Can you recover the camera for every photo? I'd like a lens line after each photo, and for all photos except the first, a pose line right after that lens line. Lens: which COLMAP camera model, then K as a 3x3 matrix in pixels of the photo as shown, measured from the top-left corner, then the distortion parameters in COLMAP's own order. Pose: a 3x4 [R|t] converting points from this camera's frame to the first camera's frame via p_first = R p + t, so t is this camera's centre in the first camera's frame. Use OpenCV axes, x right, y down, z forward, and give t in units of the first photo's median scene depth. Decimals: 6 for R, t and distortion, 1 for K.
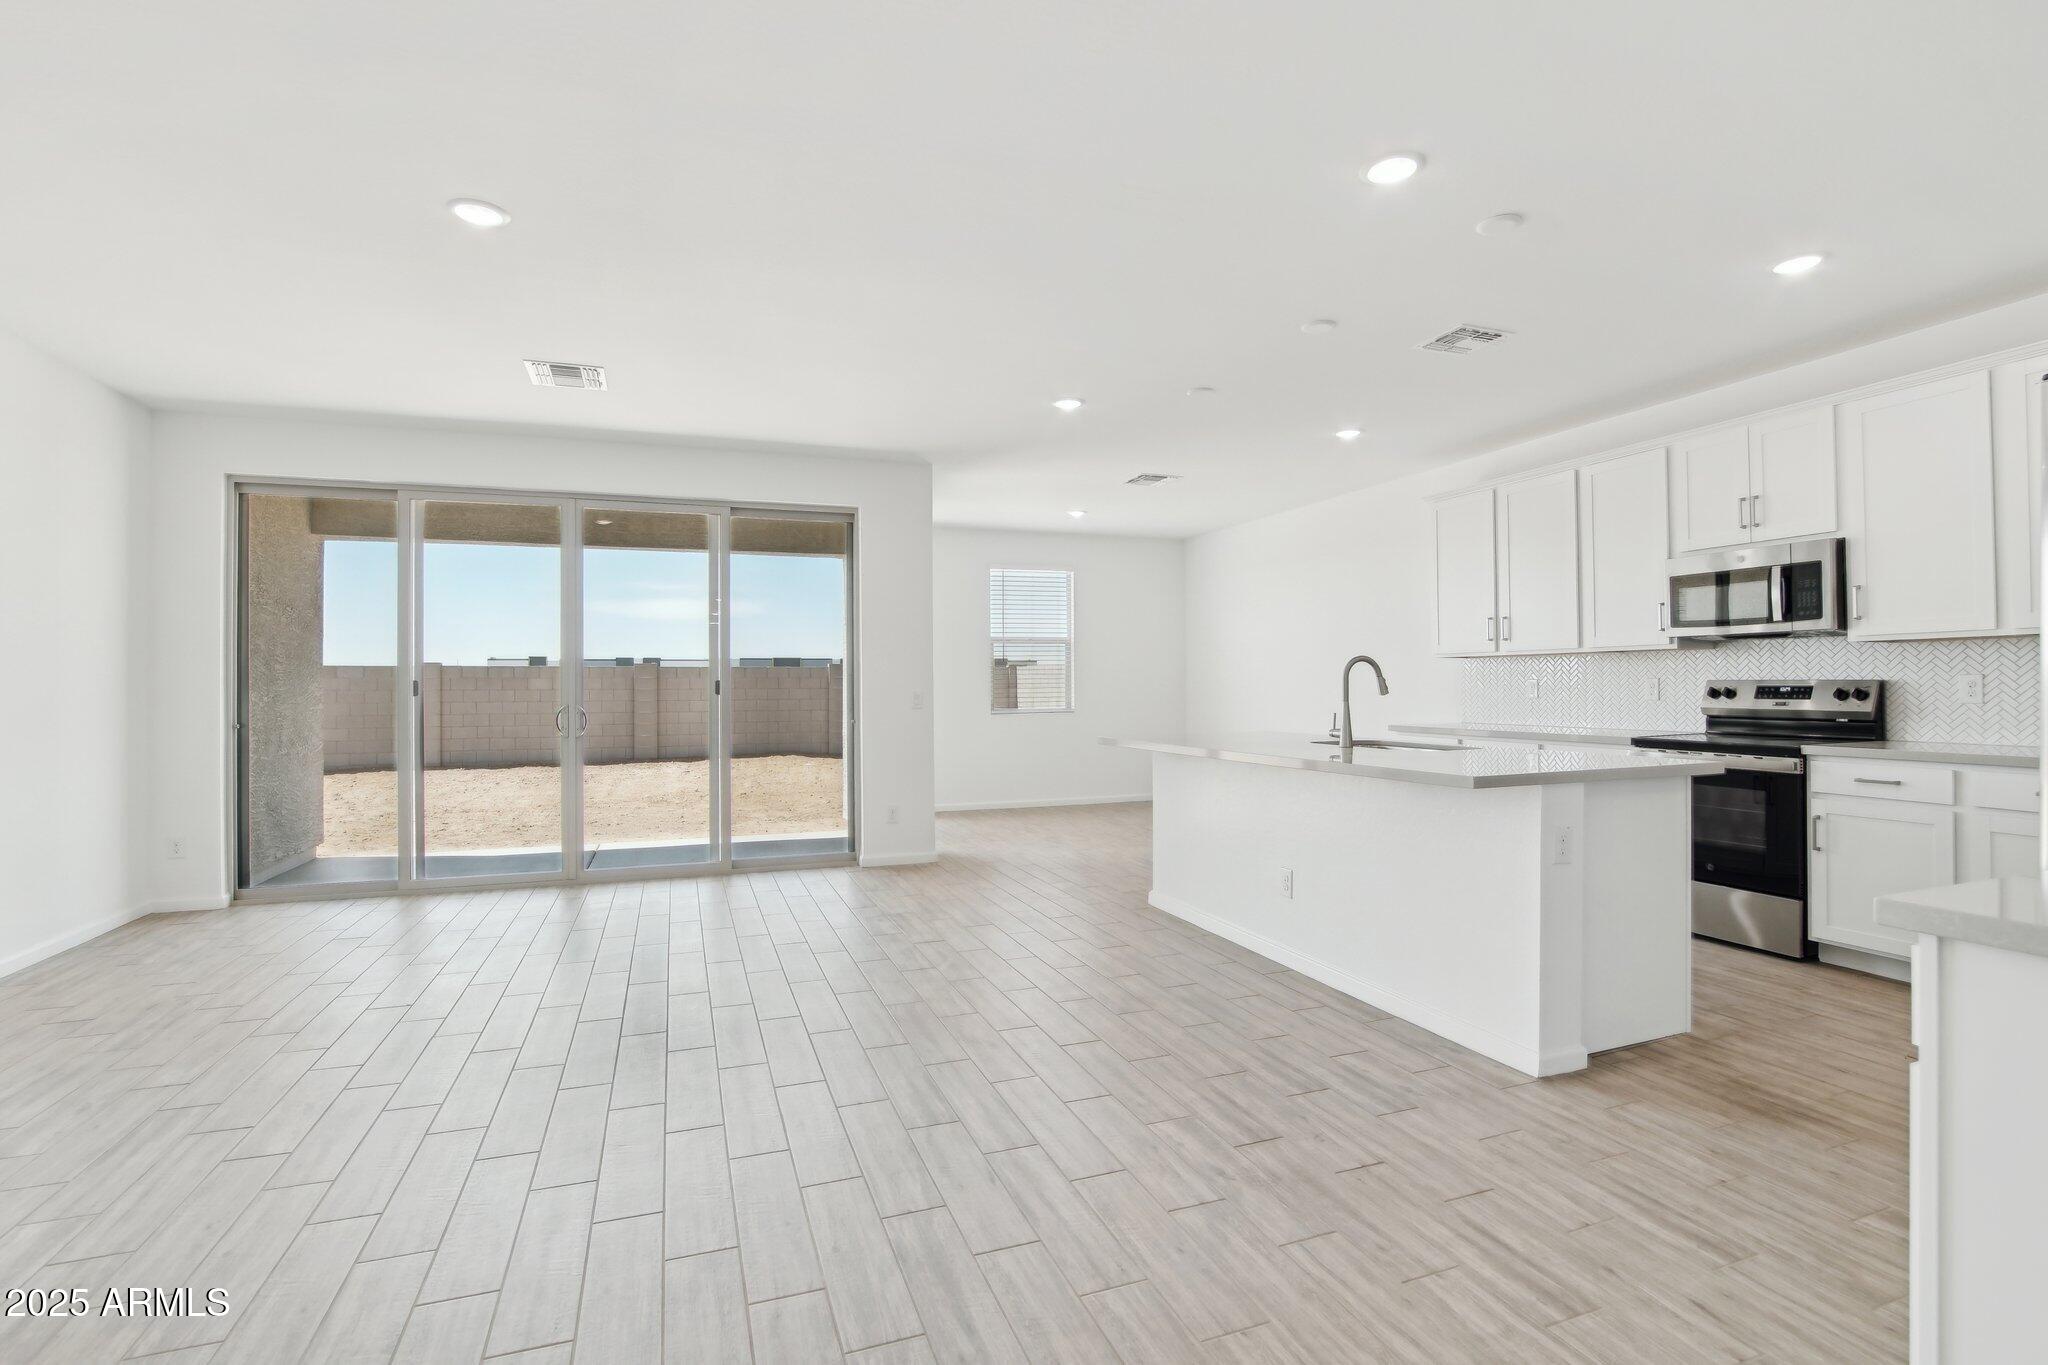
lens RADIAL K [[942.4, 0, 1010.8], [0, 942.4, 681.4], [0, 0, 1]] dist [-0.036437, 0.006165]
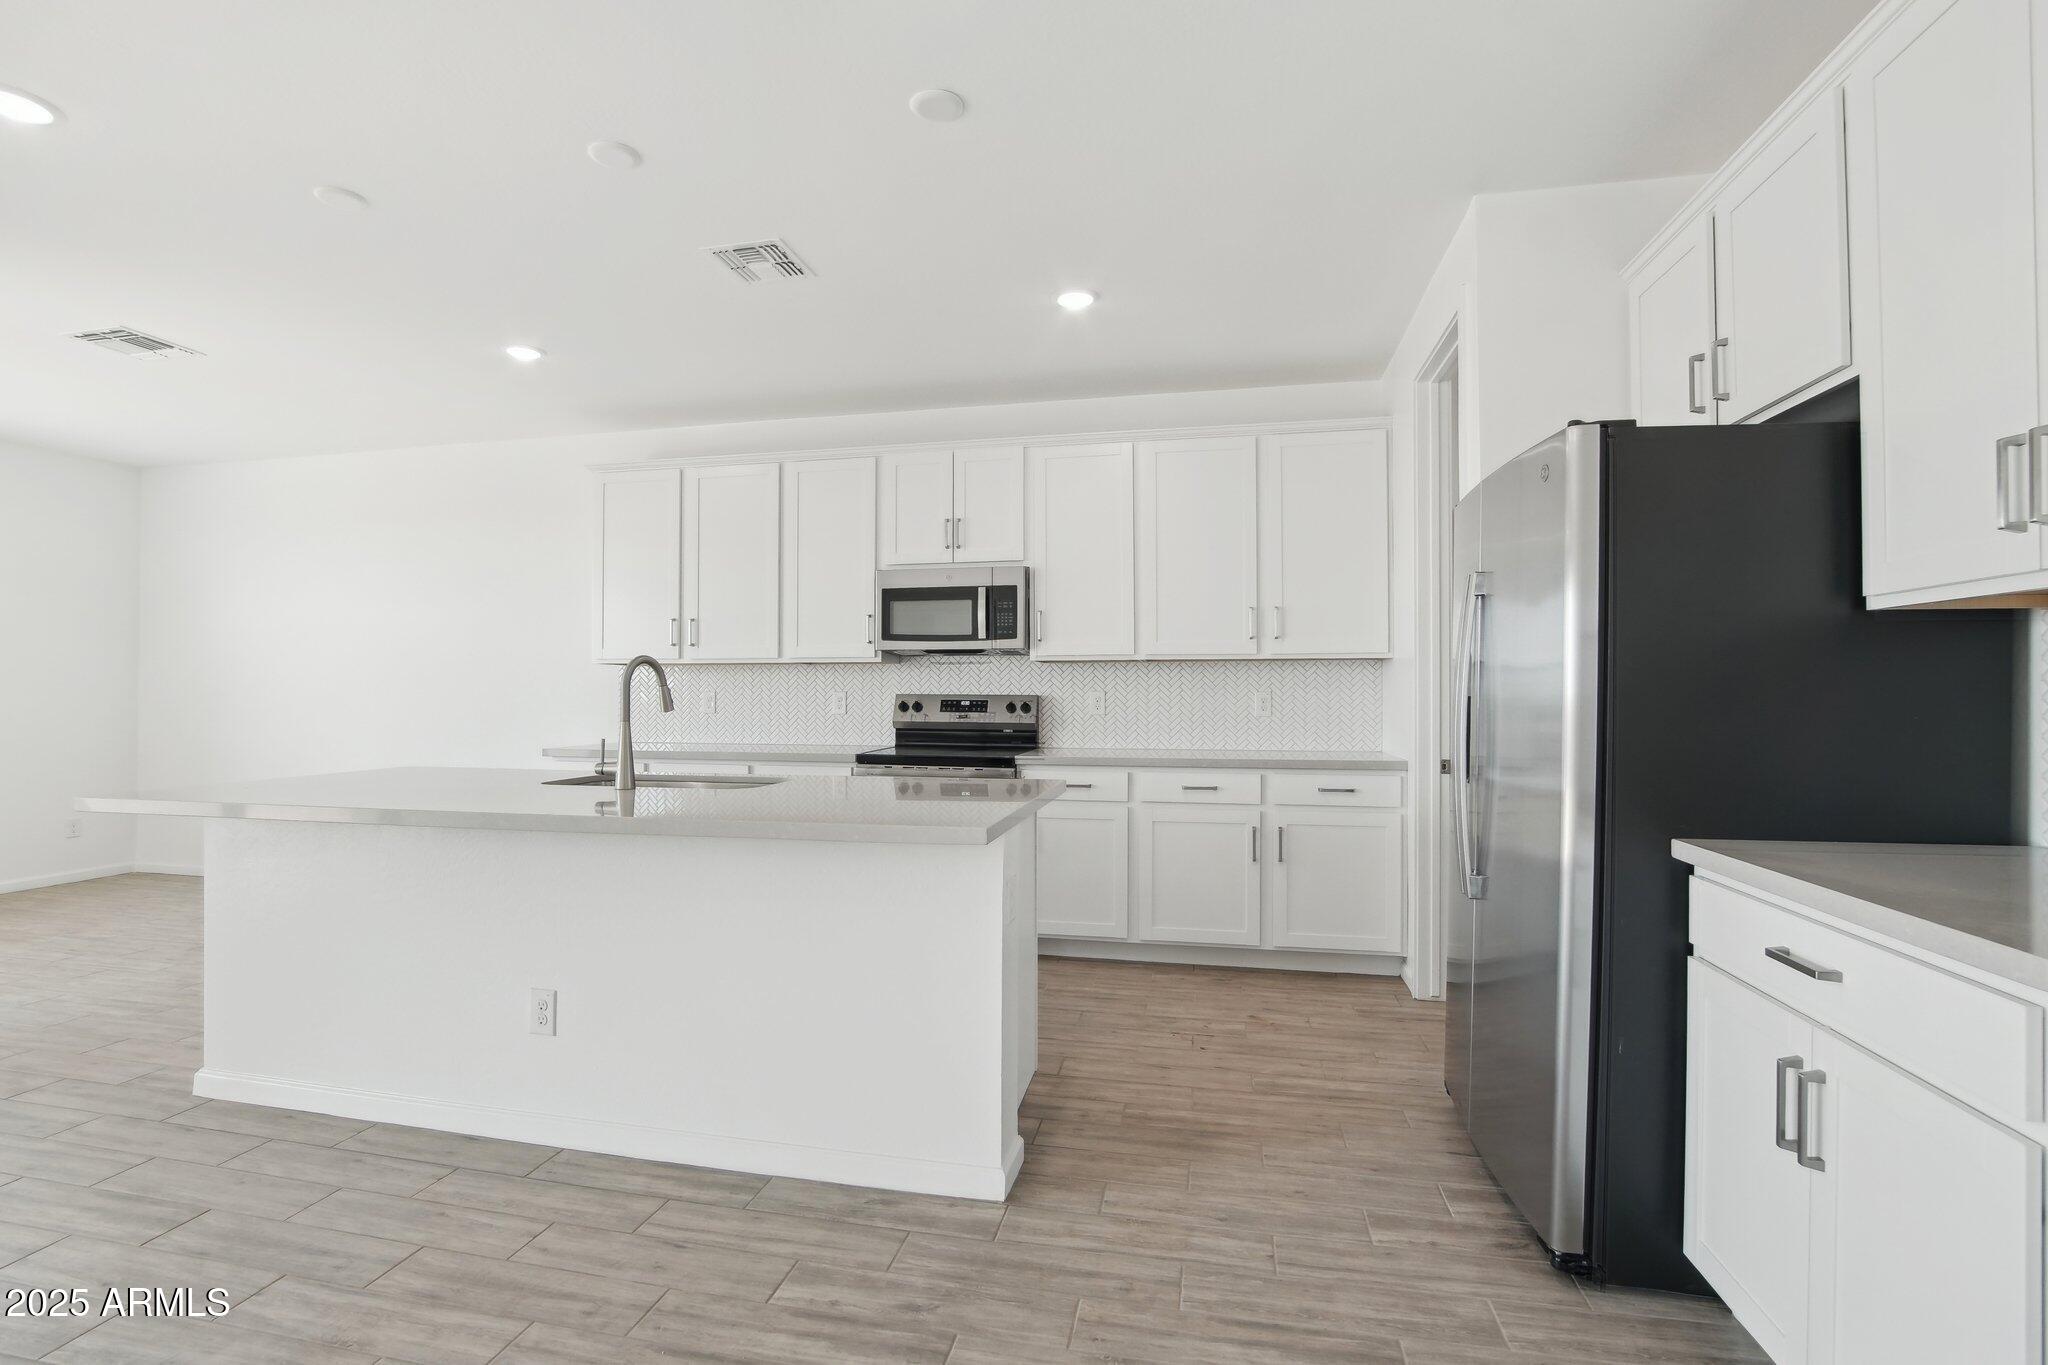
lens RADIAL K [[942.4, 0, 1013.9], [0, 942.4, 690.1], [0, 0, 1]] dist [-0.036437, 0.006165]
pose [[0.529374, 0.010958, 0.848318, -0.068189], [-0.007958, 0.999937, -0.007951, 0.001888], [-0.848352, -0.002542, 0.529427, 0.395638]]
